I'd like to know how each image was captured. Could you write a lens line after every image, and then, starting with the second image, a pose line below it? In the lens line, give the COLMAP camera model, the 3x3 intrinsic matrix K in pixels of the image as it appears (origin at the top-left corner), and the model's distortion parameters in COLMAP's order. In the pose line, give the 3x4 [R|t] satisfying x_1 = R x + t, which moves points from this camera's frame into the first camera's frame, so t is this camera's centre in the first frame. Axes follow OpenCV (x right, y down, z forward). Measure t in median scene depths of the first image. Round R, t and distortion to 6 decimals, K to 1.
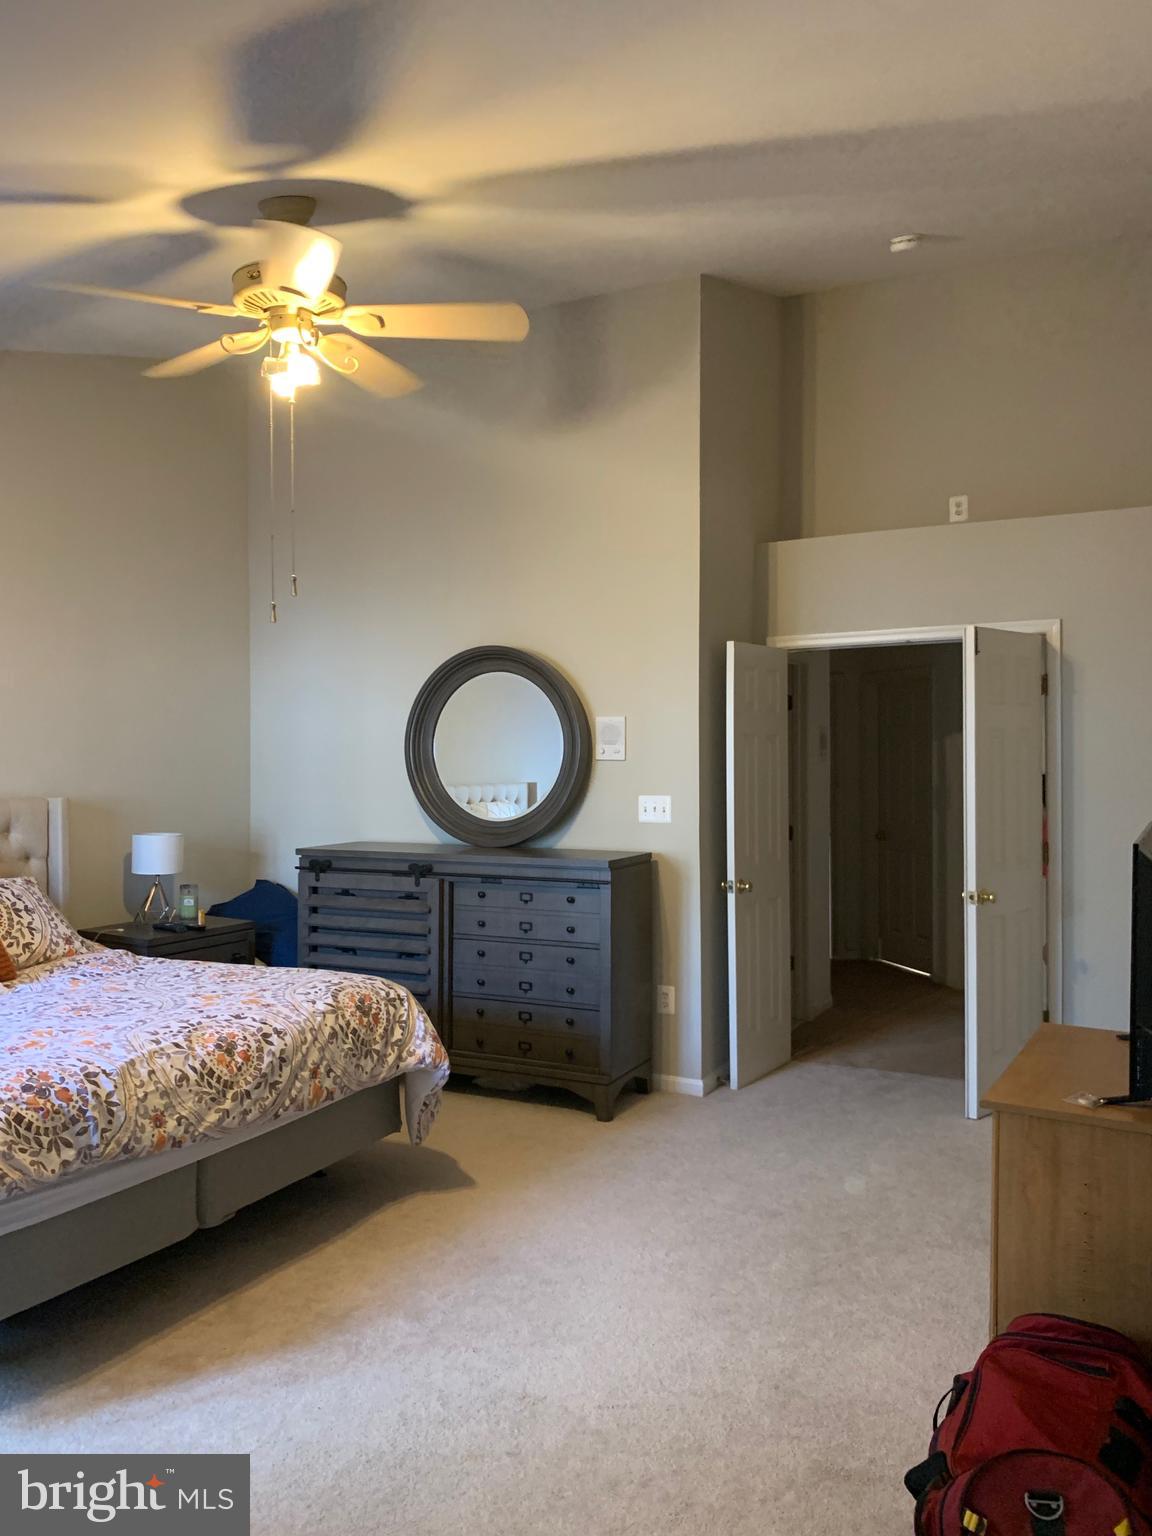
lens RADIAL K [[1192.4, 0, 576.3], [0, 1192.4, 765.7], [0, 0, 1]] dist [0.034081, -0.059209]
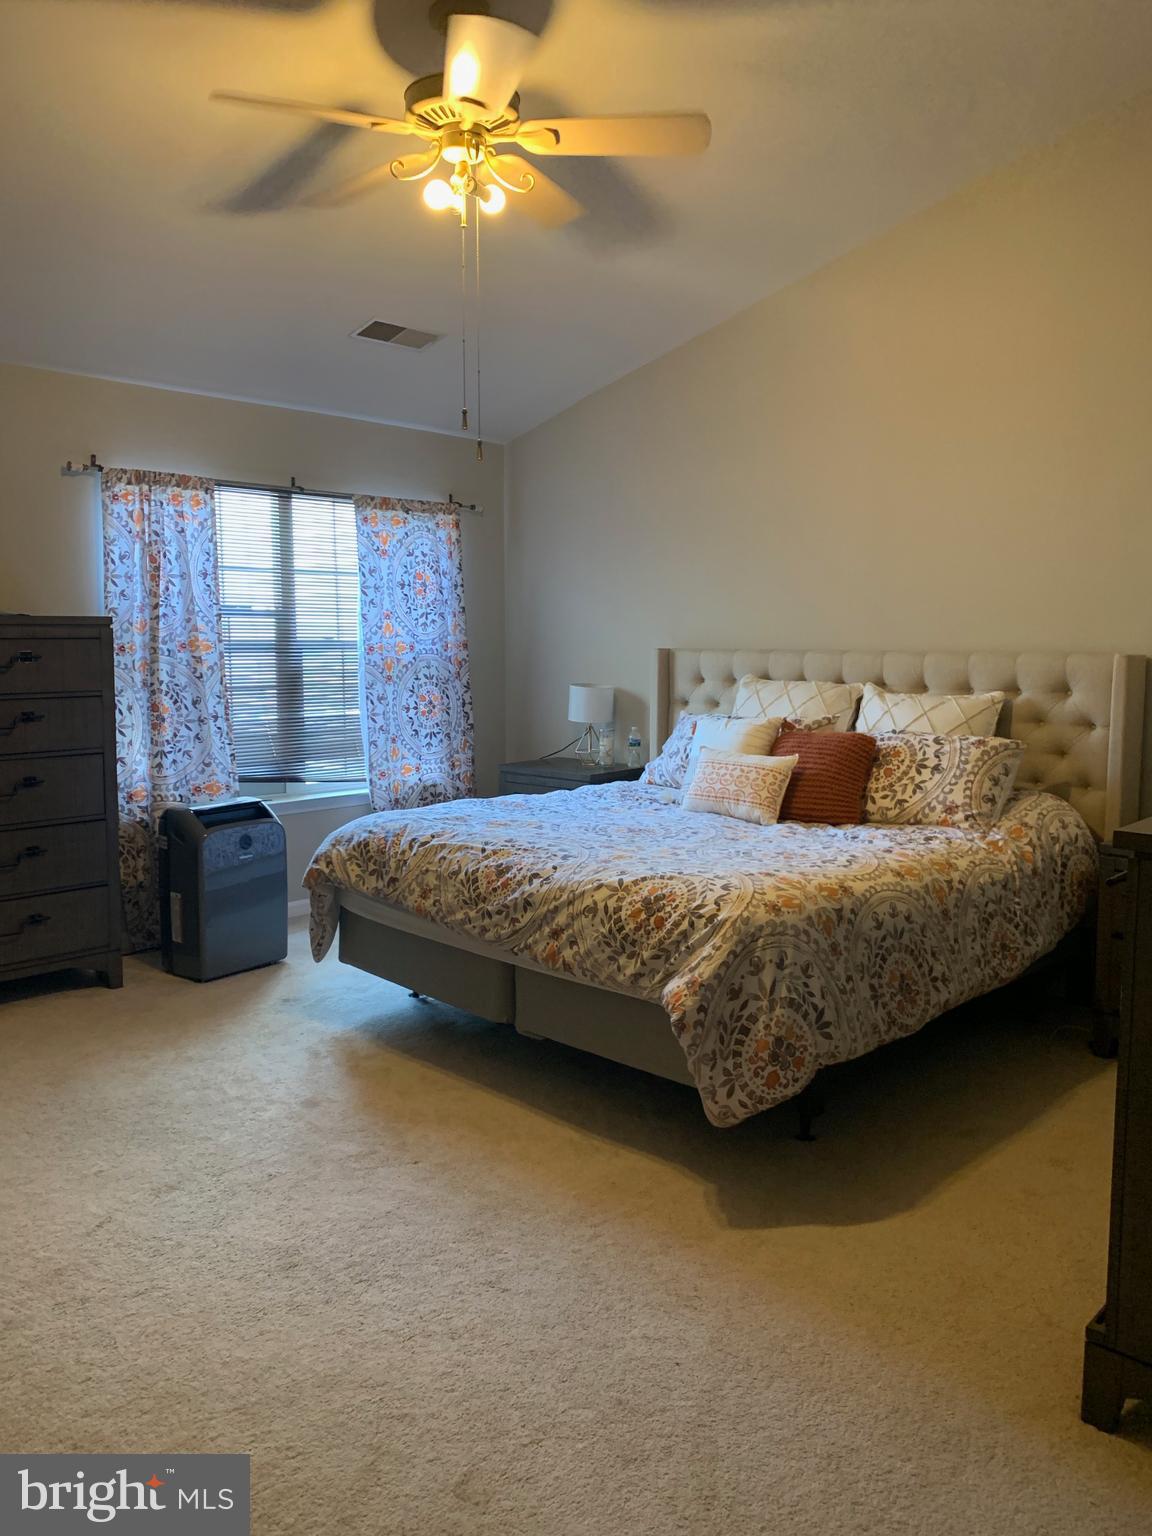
lens RADIAL K [[1192.4, 0, 575.4], [0, 1192.4, 763.2], [0, 0, 1]] dist [0.034081, -0.059209]
pose [[-0.281315, 0.110215, -0.953265, 0.658089], [-0.017497, 0.992628, 0.119929, 0.012527], [0.959456, 0.050417, -0.277313, 1.283381]]
